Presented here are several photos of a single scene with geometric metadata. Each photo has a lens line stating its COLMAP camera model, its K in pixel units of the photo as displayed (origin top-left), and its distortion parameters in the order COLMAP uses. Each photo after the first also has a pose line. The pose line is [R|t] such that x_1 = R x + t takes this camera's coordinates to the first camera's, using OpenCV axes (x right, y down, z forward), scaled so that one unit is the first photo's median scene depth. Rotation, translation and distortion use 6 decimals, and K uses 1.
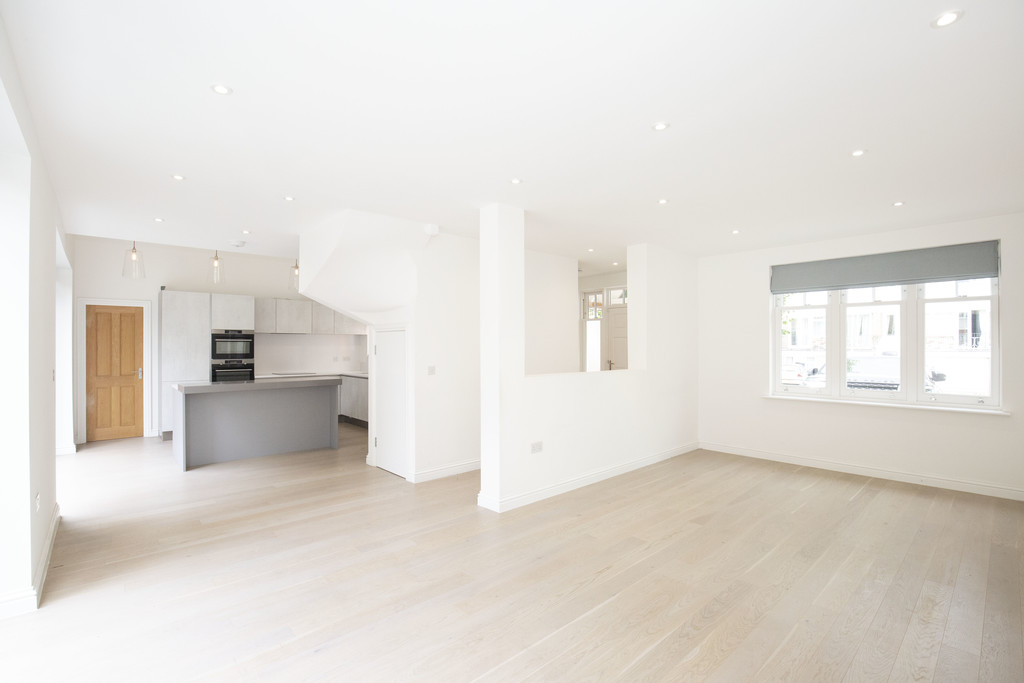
lens RADIAL K [[465.0, 0, 496.2], [0, 465.0, 341.9], [0, 0, 1]] dist [-0.024043, 0.001176]
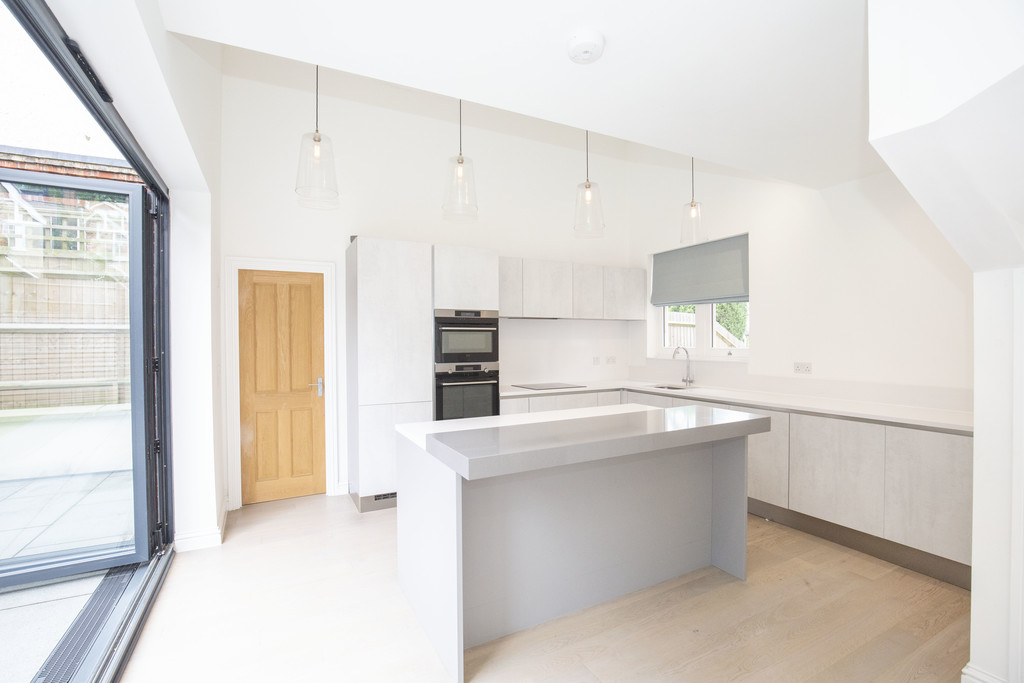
lens RADIAL K [[465.0, 0, 496.2], [0, 465.0, 341.9], [0, 0, 1]] dist [-0.024043, 0.001176]
pose [[0.968506, -0.004511, -0.248949, -0.417127], [0.007540, 0.999909, 0.011215, 0.006395], [0.248875, -0.012739, 0.968452, 0.490460]]
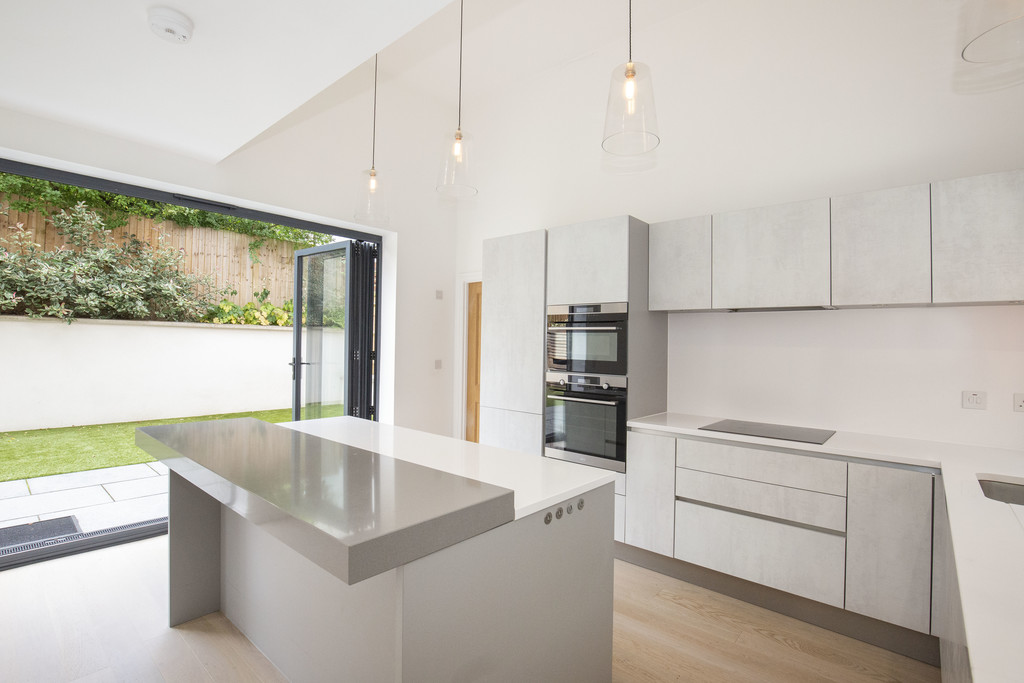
lens RADIAL K [[465.0, 0, 496.2], [0, 465.0, 341.9], [0, 0, 1]] dist [-0.024043, 0.001176]
pose [[0.128529, -0.004545, -0.991695, -0.165985], [-0.012179, 0.999907, -0.006161, 0.012619], [0.991631, 0.012870, 0.128462, 0.907058]]
